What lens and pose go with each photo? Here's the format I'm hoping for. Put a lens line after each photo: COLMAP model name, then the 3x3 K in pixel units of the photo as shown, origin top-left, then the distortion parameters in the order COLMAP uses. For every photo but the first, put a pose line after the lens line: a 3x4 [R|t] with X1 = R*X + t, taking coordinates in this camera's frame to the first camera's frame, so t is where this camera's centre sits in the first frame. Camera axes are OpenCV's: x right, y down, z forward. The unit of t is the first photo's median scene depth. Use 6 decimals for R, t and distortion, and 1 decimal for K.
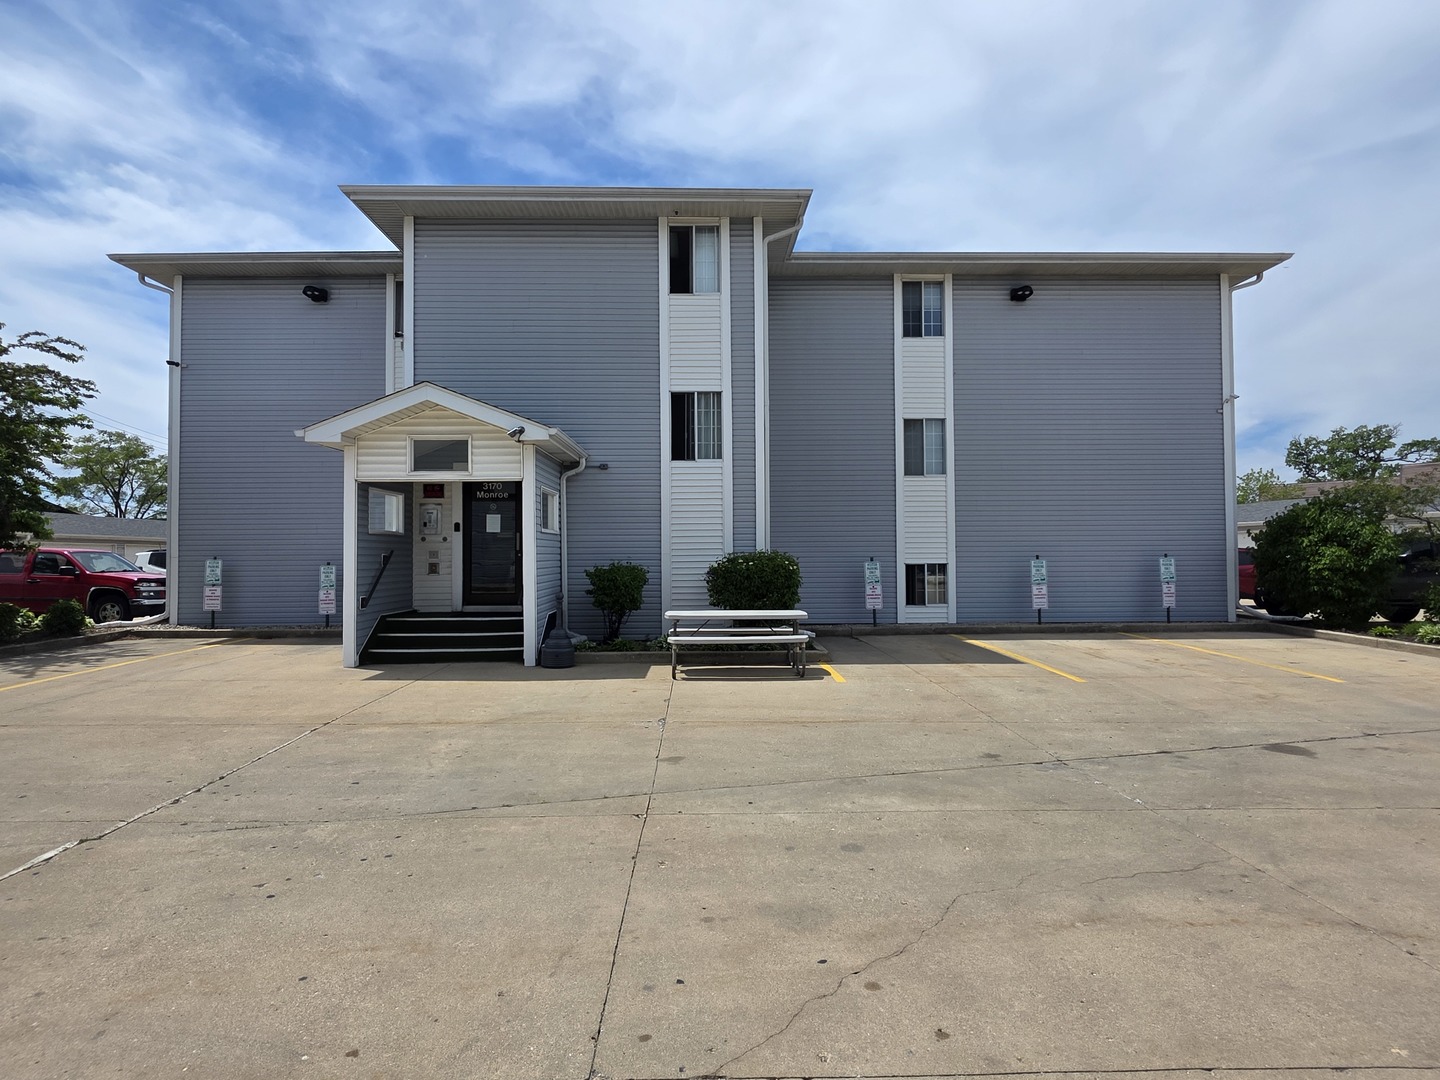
lens RADIAL K [[782.3, 0, 719.9], [0, 782.3, 540.5], [0, 0, 1]] dist [0.001205, -0.001645]
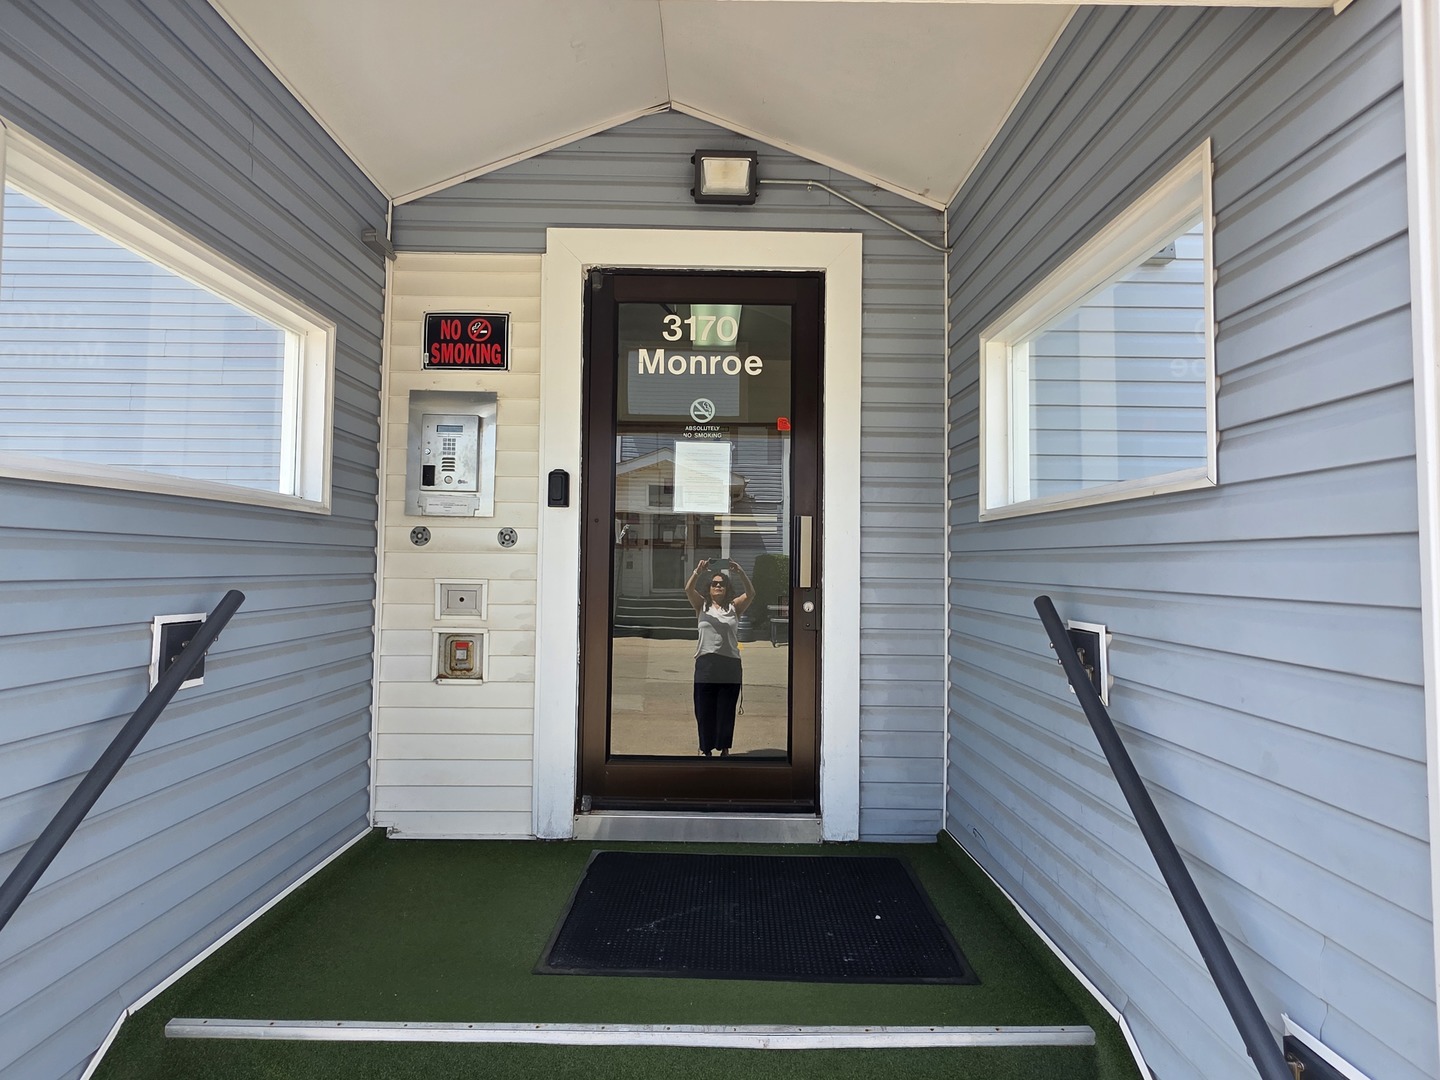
lens RADIAL K [[782.3, 0, 720.7], [0, 782.3, 536.4], [0, 0, 1]] dist [0.001205, -0.001645]
pose [[0.999193, 0.016737, -0.036501, -0.276635], [-0.017365, 0.999705, -0.016970, 0.000955], [0.036206, 0.017590, 0.999190, 0.759631]]
